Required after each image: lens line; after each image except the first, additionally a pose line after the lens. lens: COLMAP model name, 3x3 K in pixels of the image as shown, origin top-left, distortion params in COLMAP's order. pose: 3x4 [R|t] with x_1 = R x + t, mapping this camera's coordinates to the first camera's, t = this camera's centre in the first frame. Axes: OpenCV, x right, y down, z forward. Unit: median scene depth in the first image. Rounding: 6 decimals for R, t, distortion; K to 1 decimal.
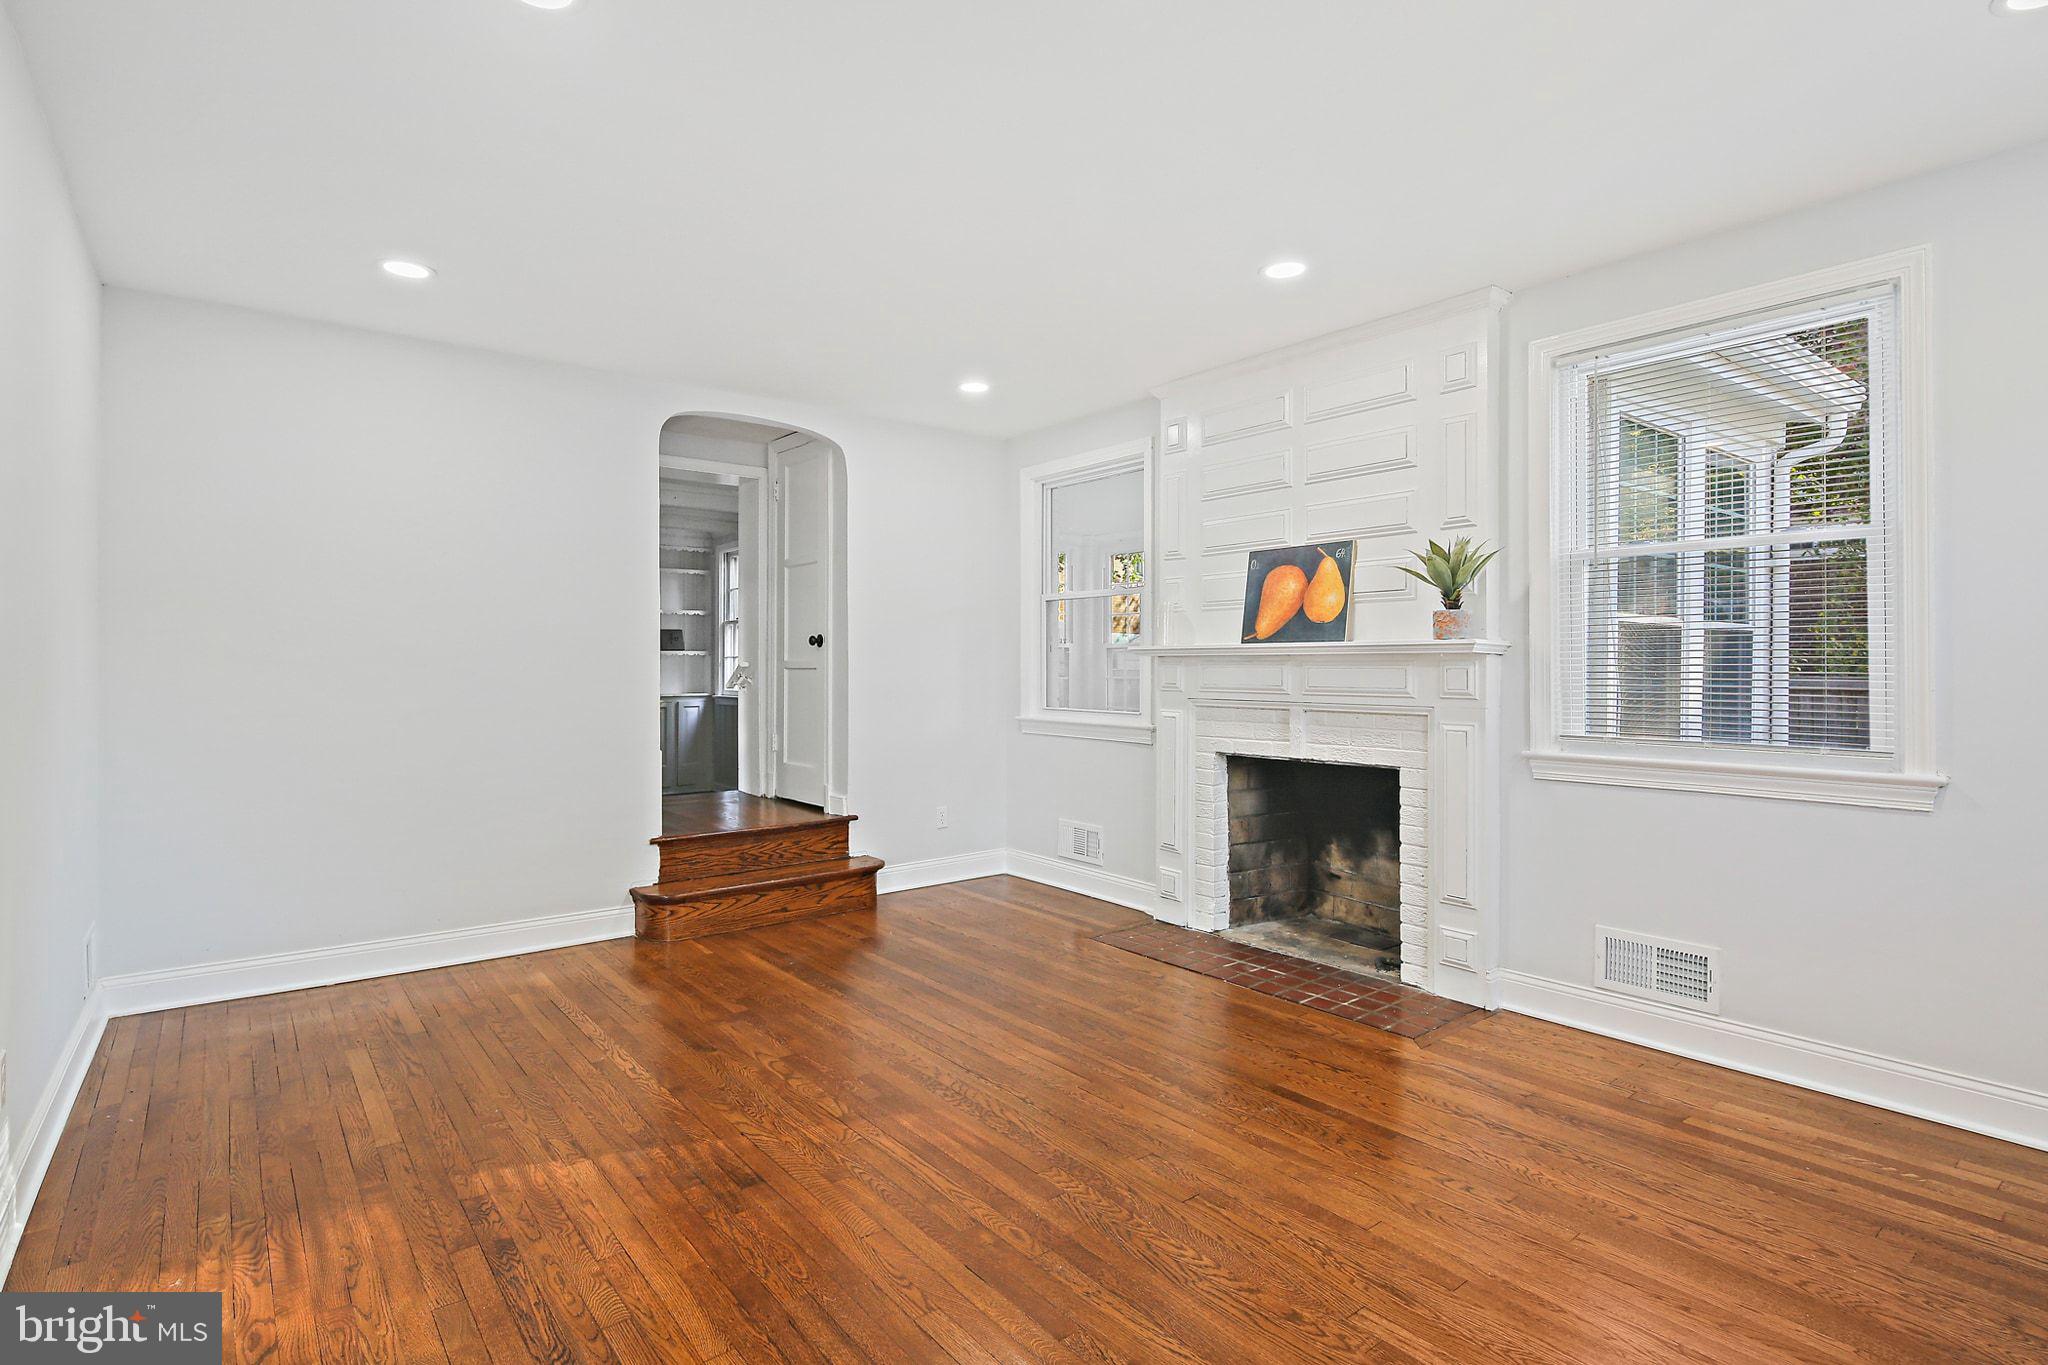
lens RADIAL K [[990.4, 0, 1030.8], [0, 990.4, 670.7], [0, 0, 1]] dist [0.006374, -0.002566]
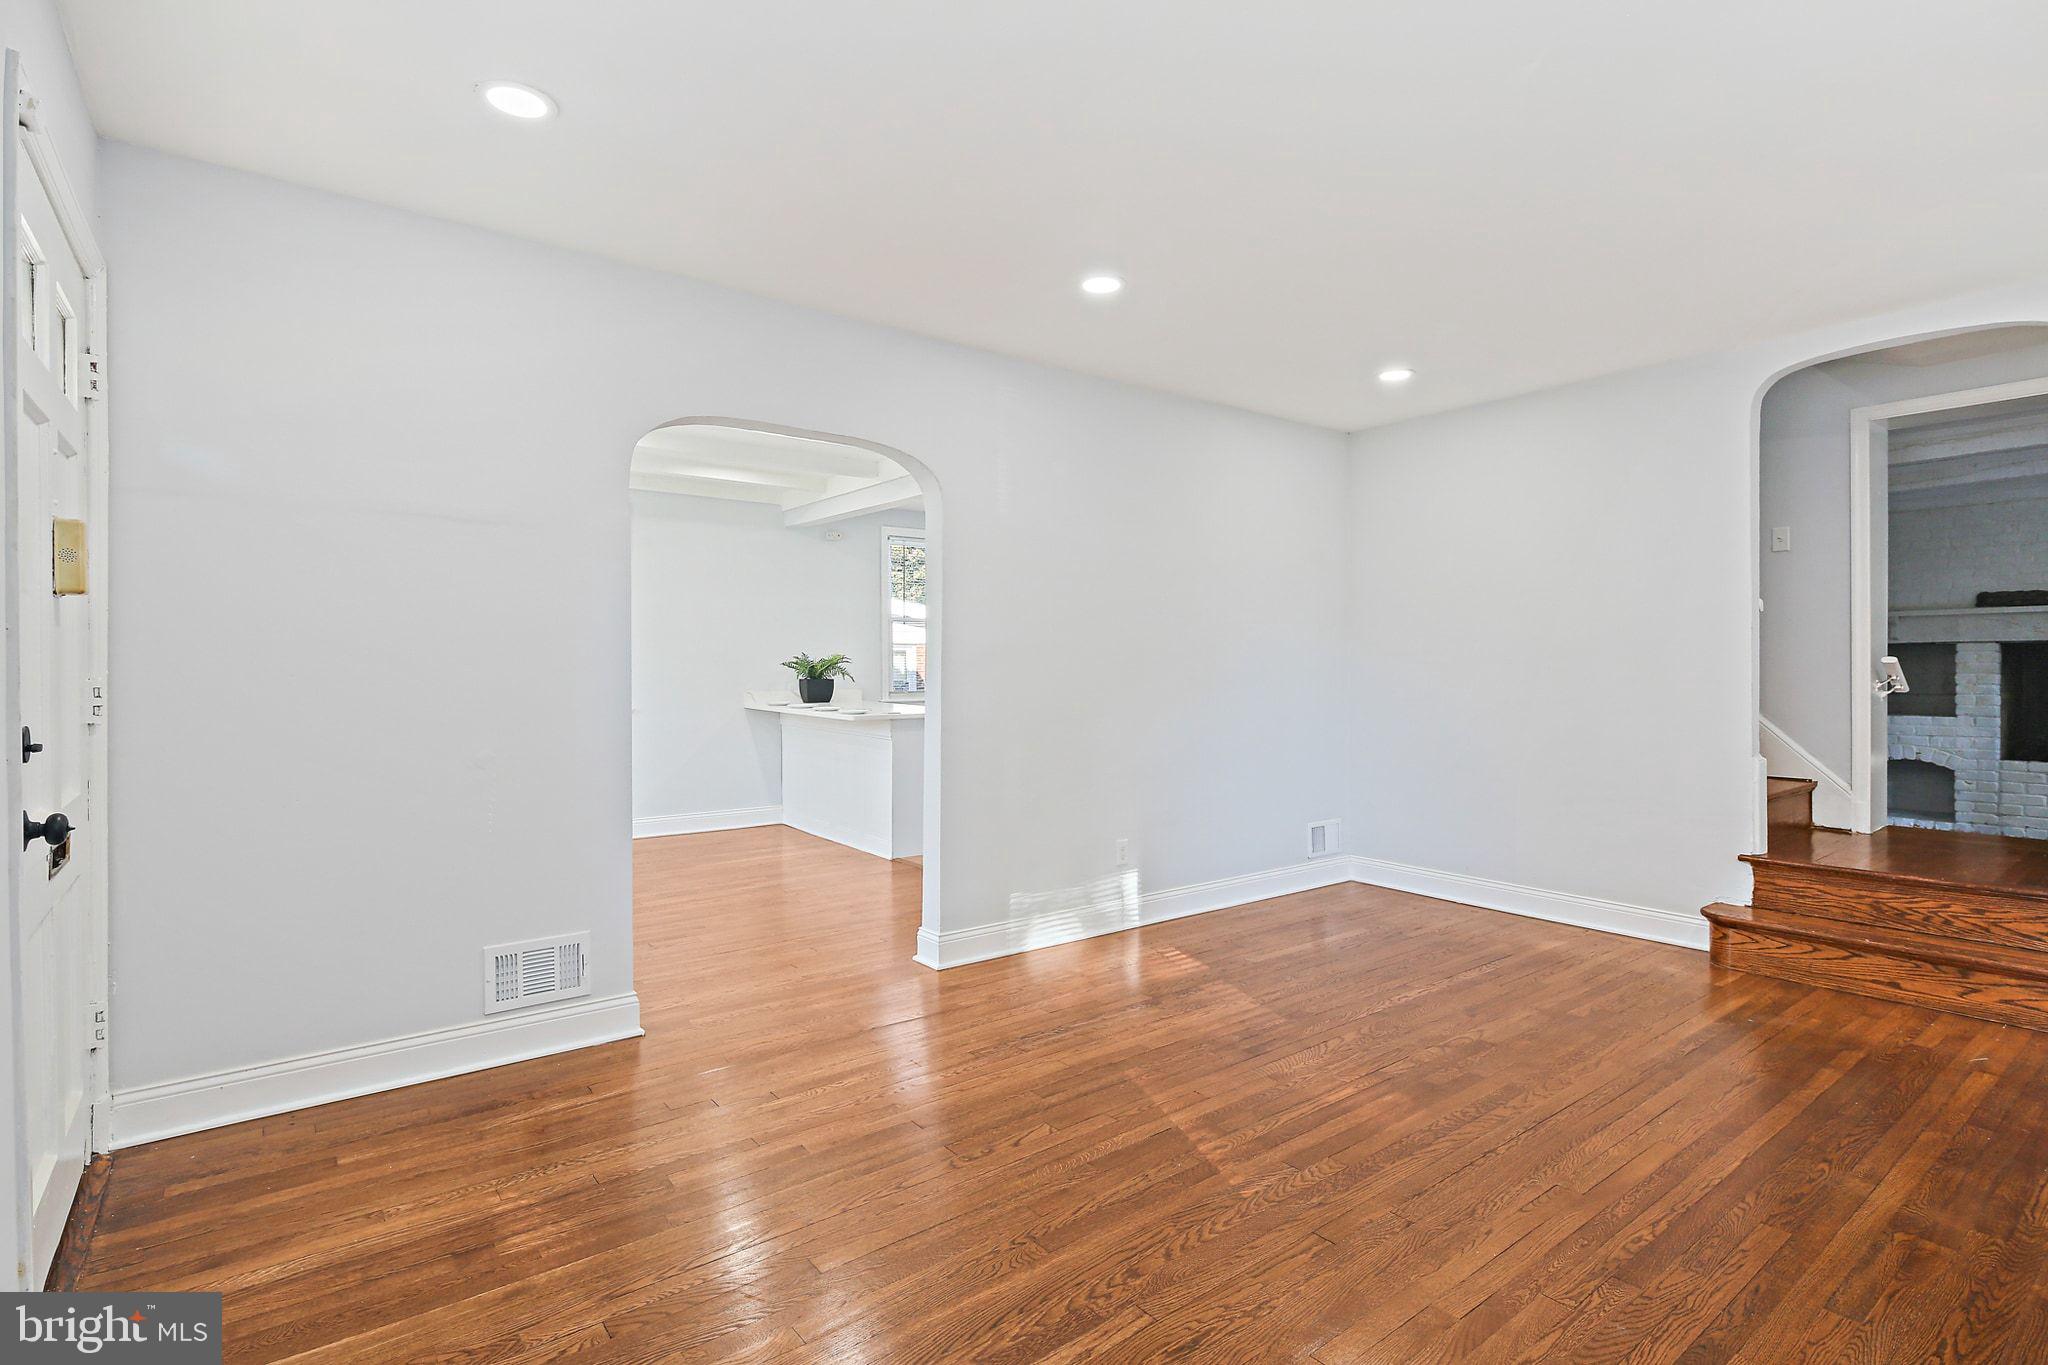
lens RADIAL K [[990.4, 0, 1034.0], [0, 990.4, 680.2], [0, 0, 1]] dist [0.006374, -0.002566]
pose [[-0.001089, 0.010820, -0.999941, 0.729366], [-0.001433, 0.999940, 0.010822, 0.001601], [0.999998, 0.001445, -0.001073, 0.492479]]
